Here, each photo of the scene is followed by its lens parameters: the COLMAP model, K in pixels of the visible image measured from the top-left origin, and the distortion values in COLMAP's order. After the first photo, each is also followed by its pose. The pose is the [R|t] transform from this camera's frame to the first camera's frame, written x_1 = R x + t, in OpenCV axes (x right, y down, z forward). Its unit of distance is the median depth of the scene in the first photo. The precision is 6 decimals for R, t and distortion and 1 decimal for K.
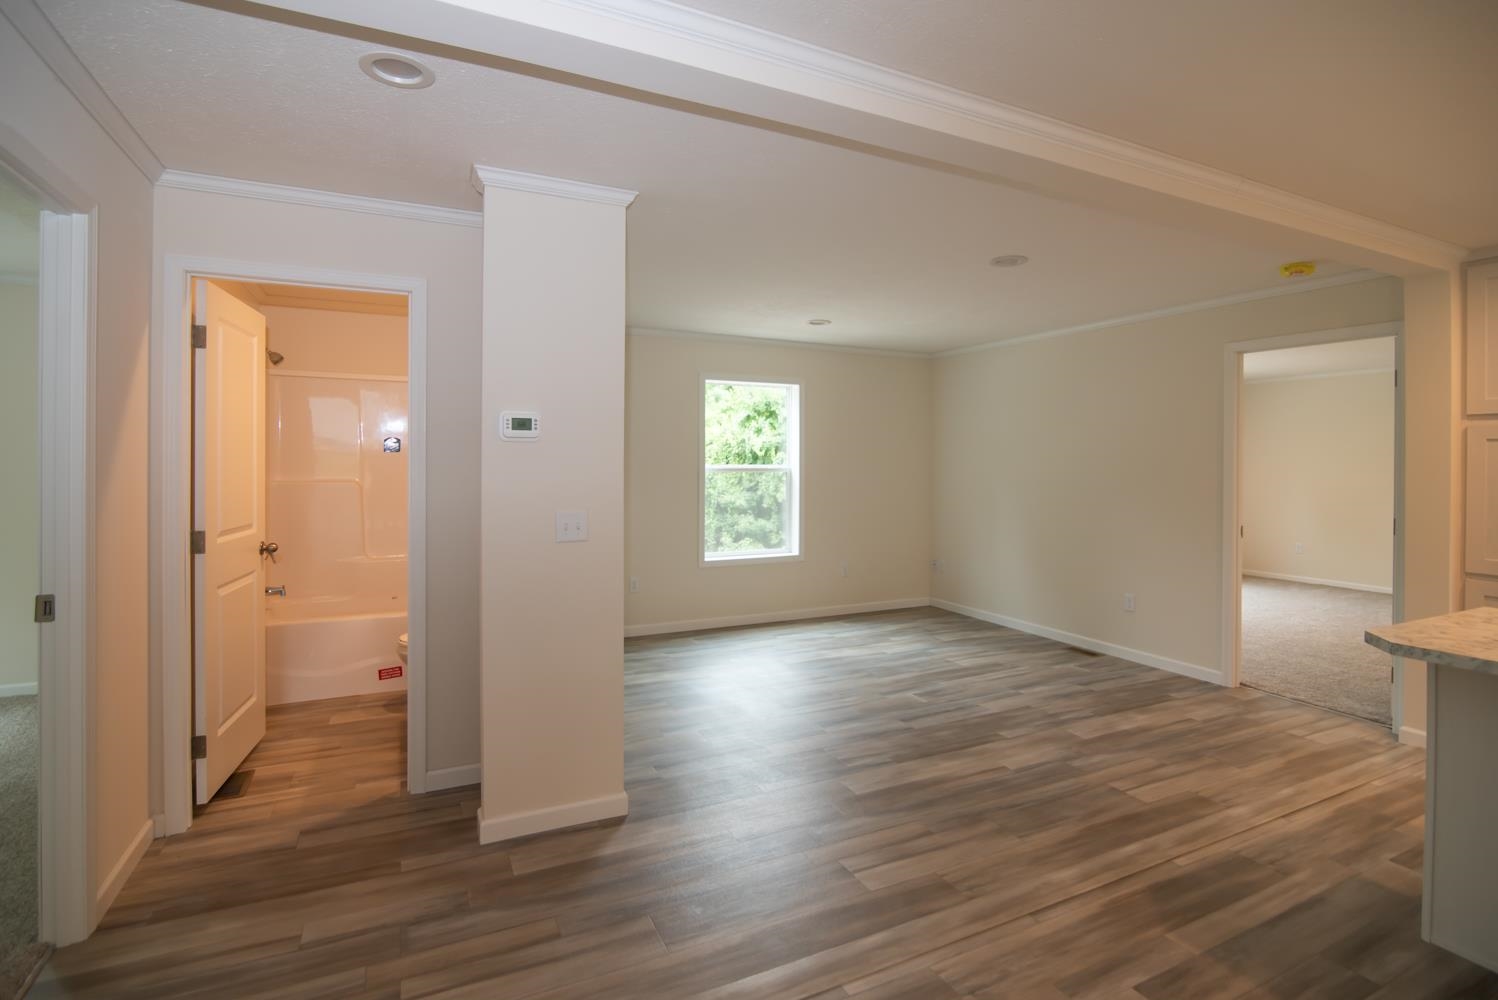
lens RADIAL K [[725.9, 0, 756.7], [0, 725.9, 440.6], [0, 0, 1]] dist [-0.012379, -0.000132]
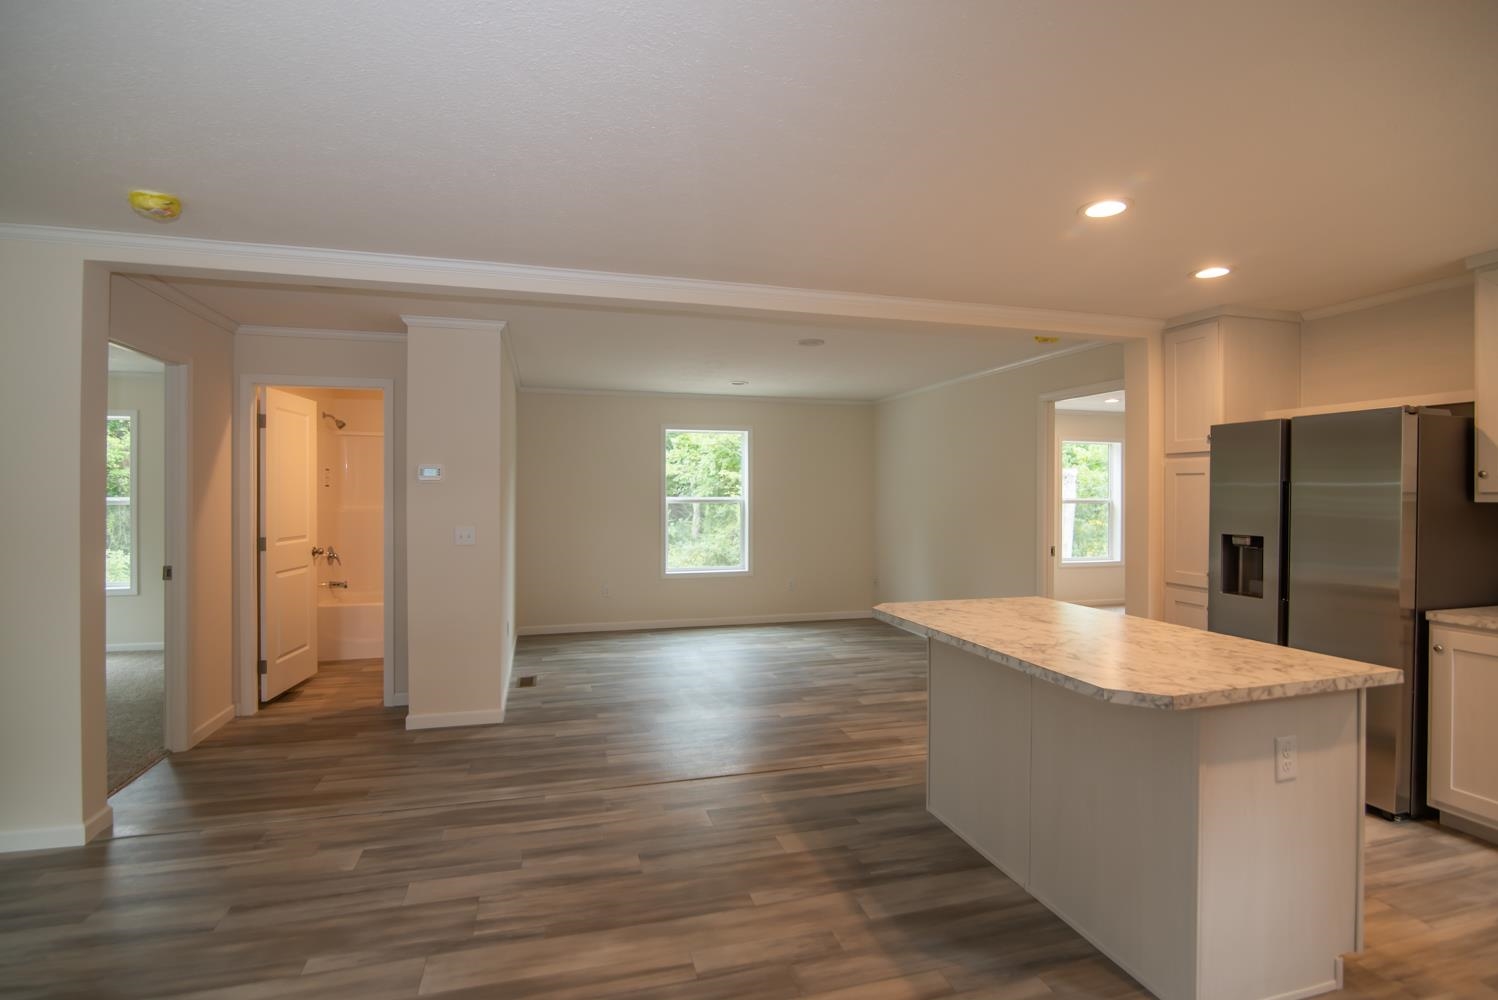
lens RADIAL K [[726.5, 0, 749.2], [0, 726.5, 467.6], [0, 0, 1]] dist [-0.008602, -0.000670]
pose [[0.982214, -0.011296, -0.187425, 0.536577], [0.009640, 0.999906, -0.009744, -0.007209], [0.187518, 0.007764, 0.982231, -0.361483]]
